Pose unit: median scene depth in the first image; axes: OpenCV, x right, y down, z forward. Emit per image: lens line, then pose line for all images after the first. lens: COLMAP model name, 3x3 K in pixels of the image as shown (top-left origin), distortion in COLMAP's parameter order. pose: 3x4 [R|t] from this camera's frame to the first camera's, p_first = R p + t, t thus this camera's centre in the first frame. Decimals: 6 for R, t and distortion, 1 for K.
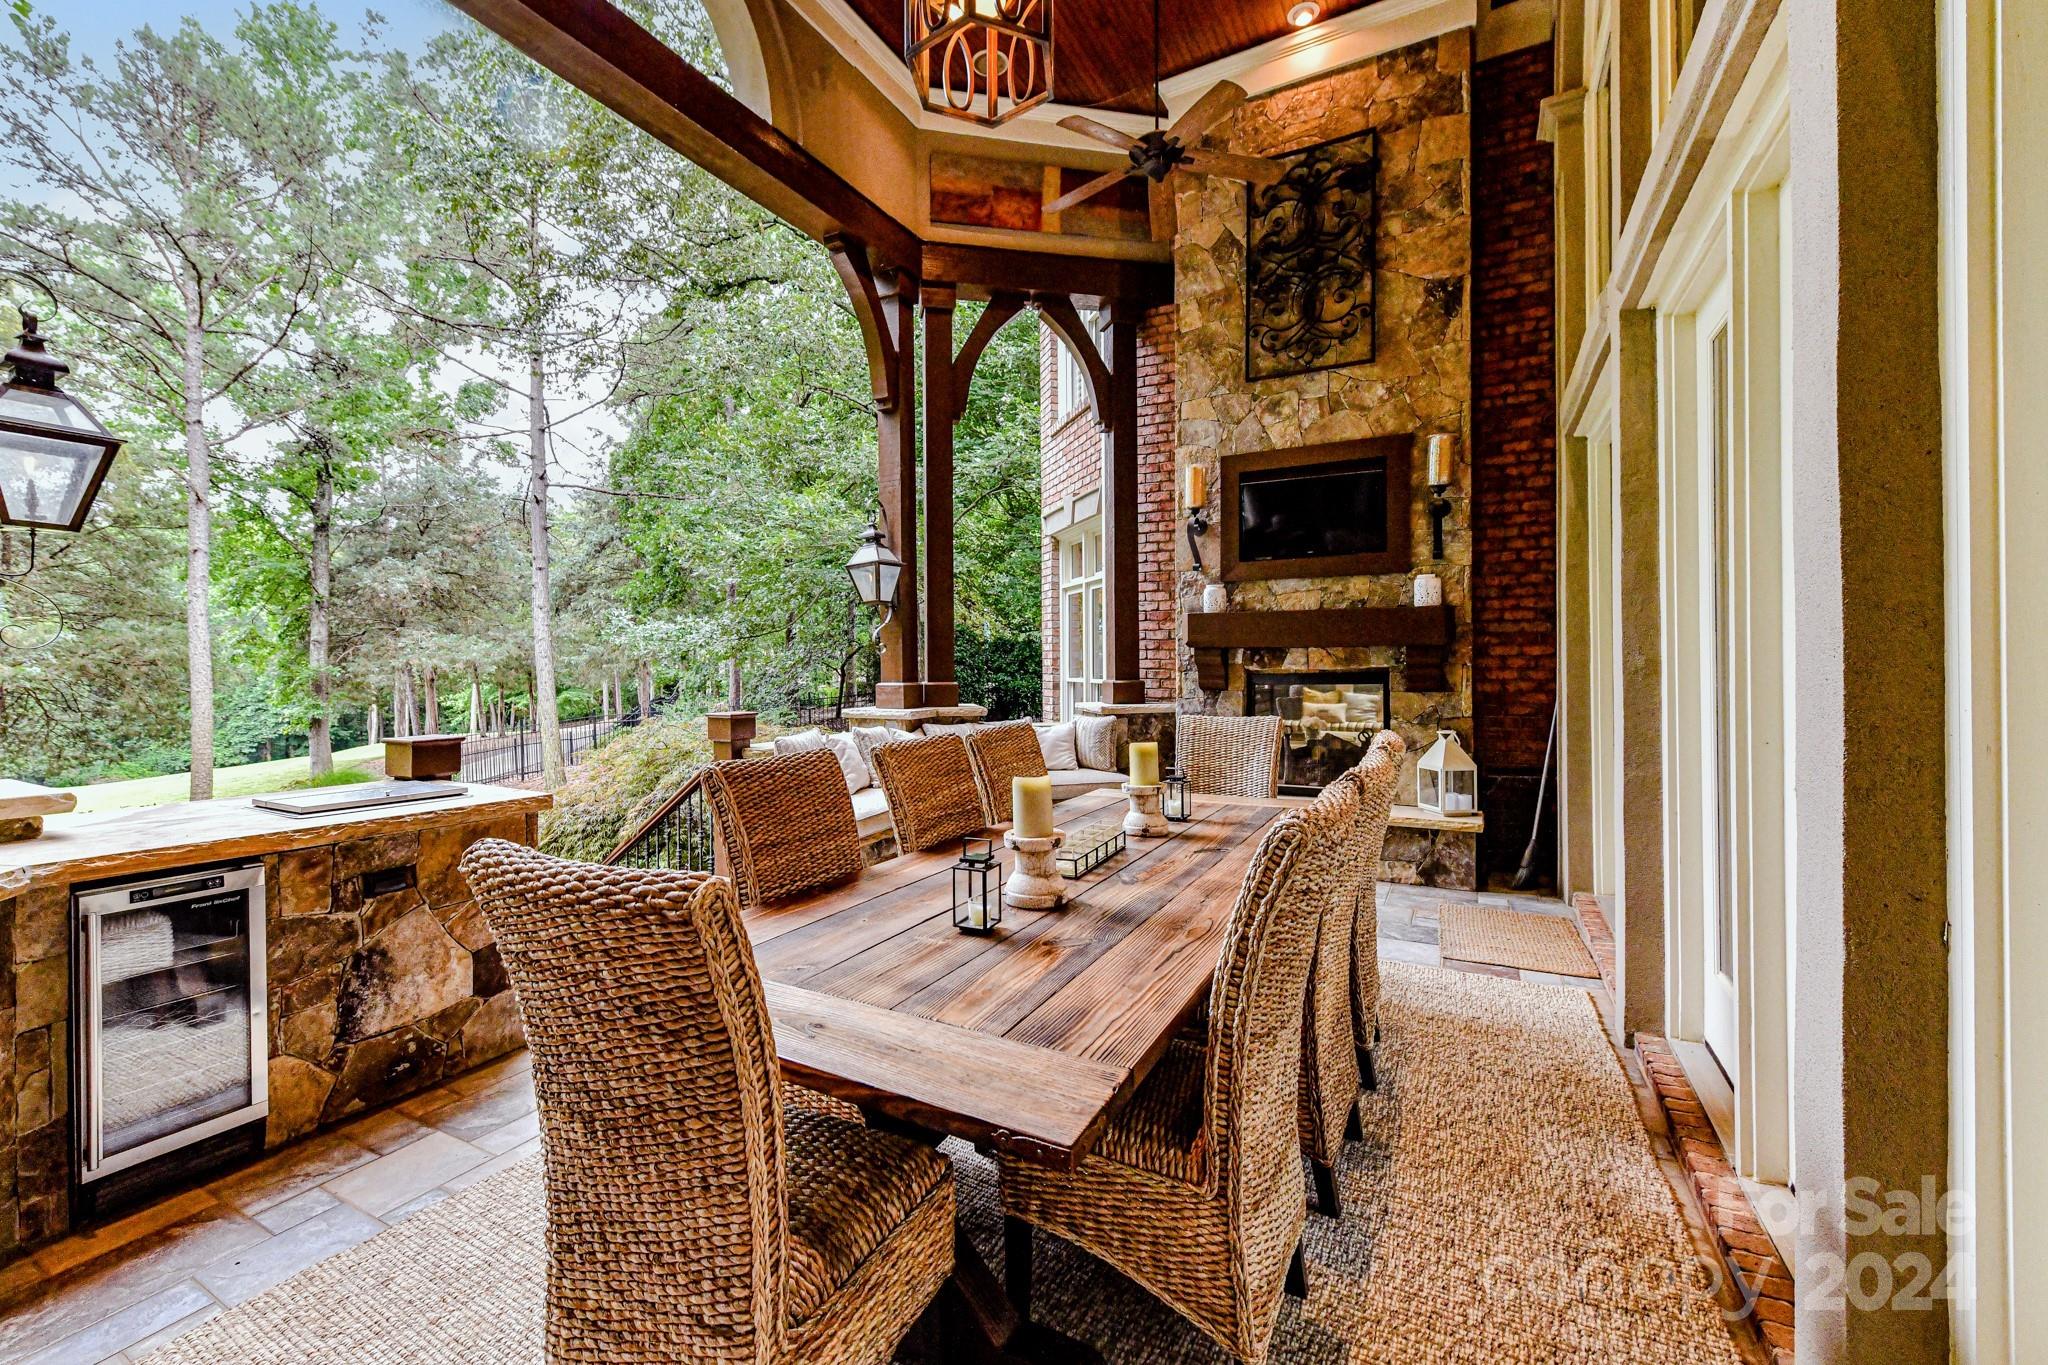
lens RADIAL K [[800.3, 0, 1017.9], [0, 800.3, 672.0], [0, 0, 1]] dist [0.003985, 0.000298]
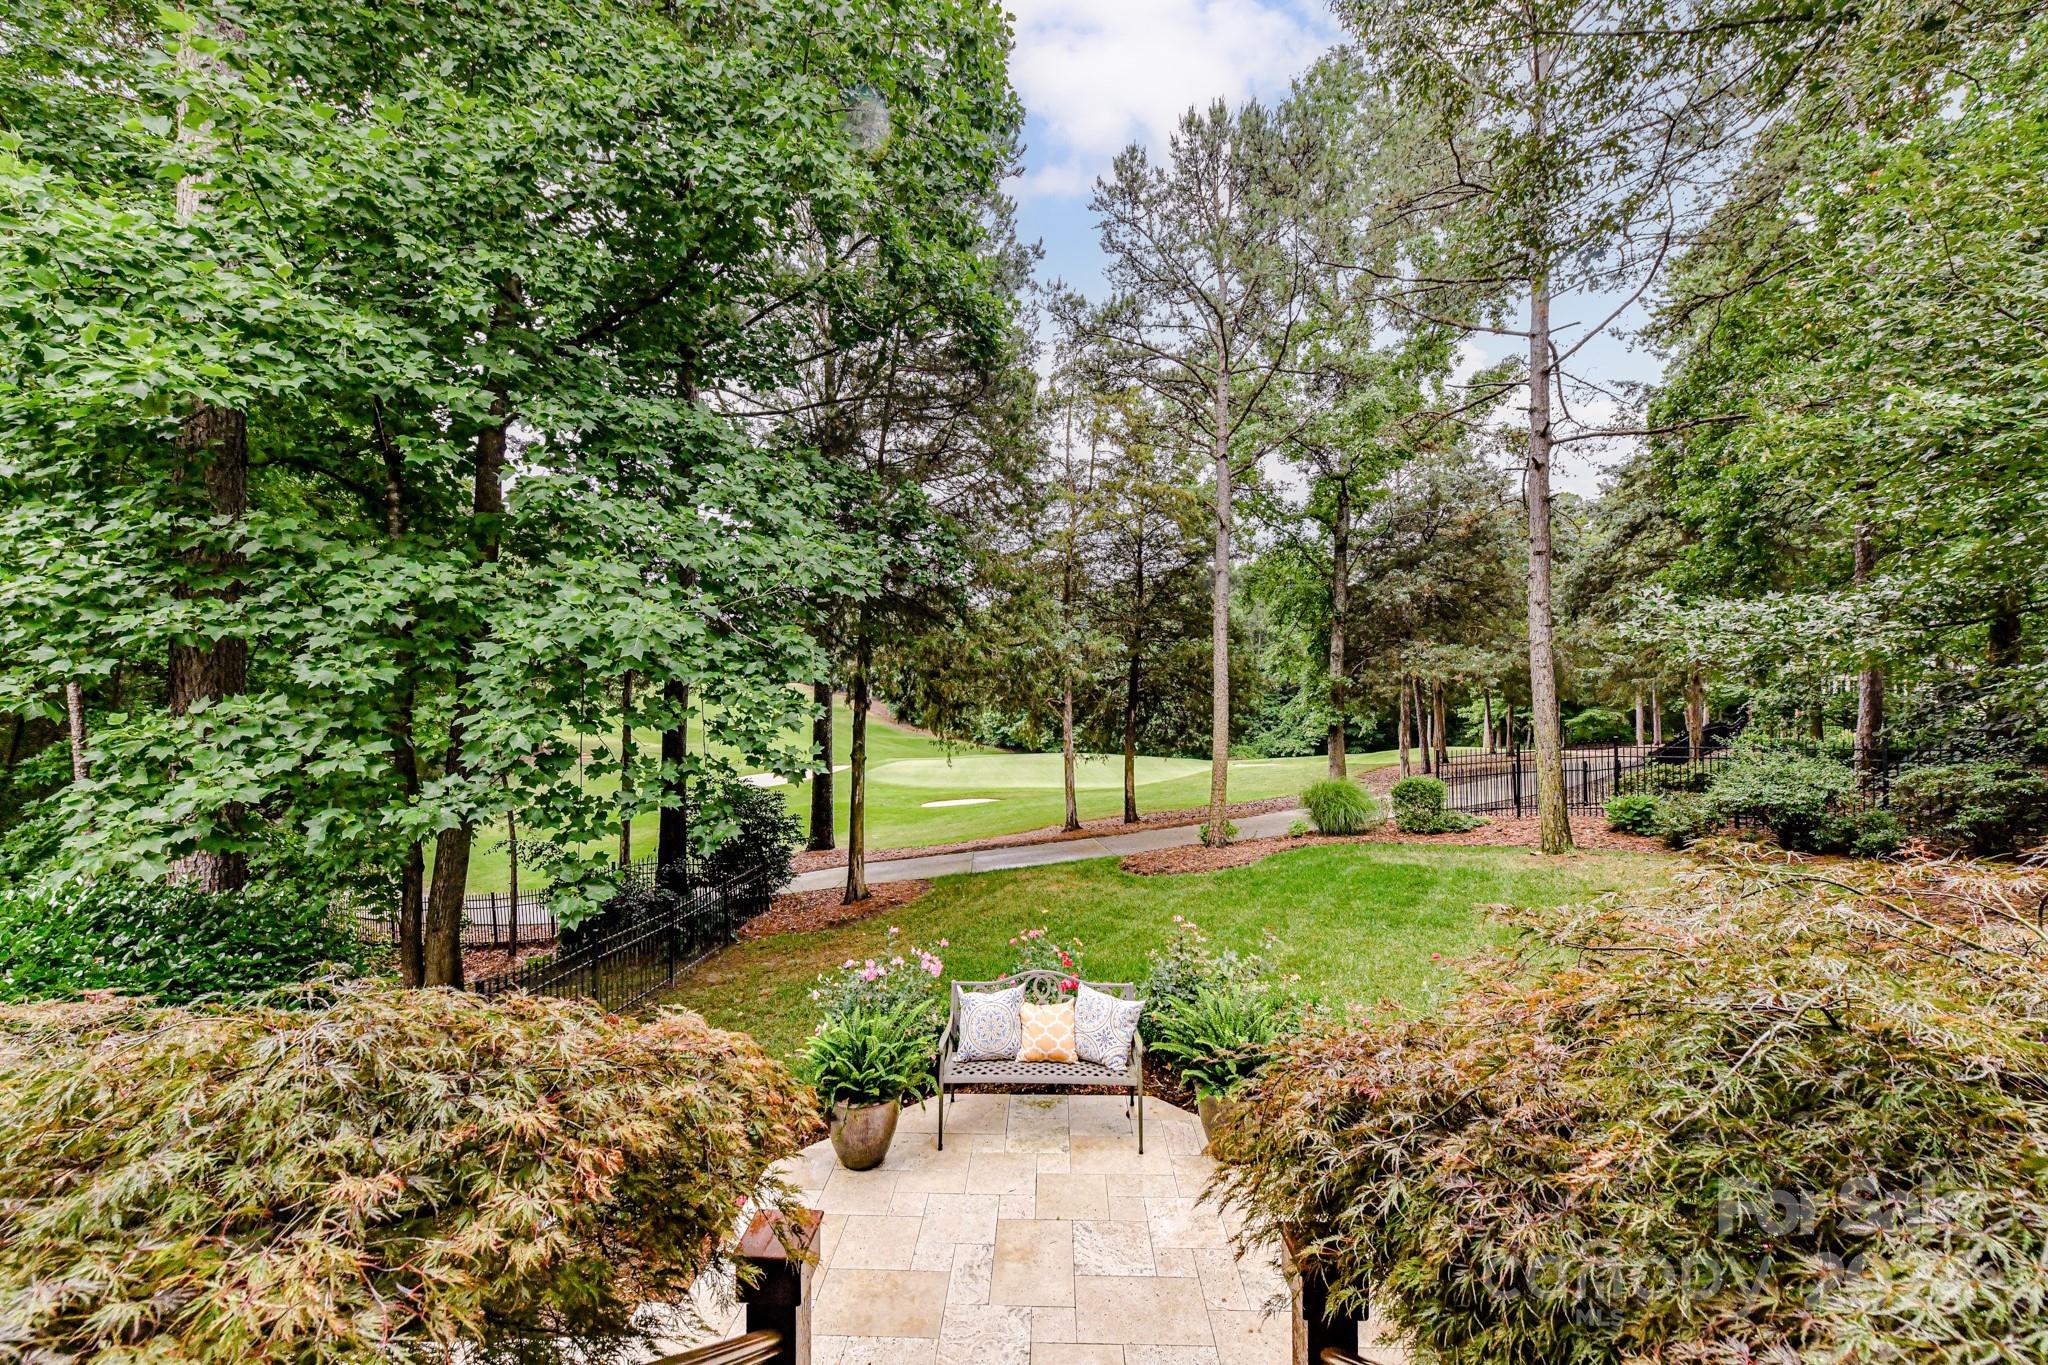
lens RADIAL K [[800.3, 0, 1013.9], [0, 800.3, 680.1], [0, 0, 1]] dist [0.003985, 0.000298]
pose [[0.418205, 0.011051, -0.908285, -0.069906], [-0.017150, 0.999844, 0.004268, -0.000241], [0.908191, 0.013792, 0.418329, 0.147951]]
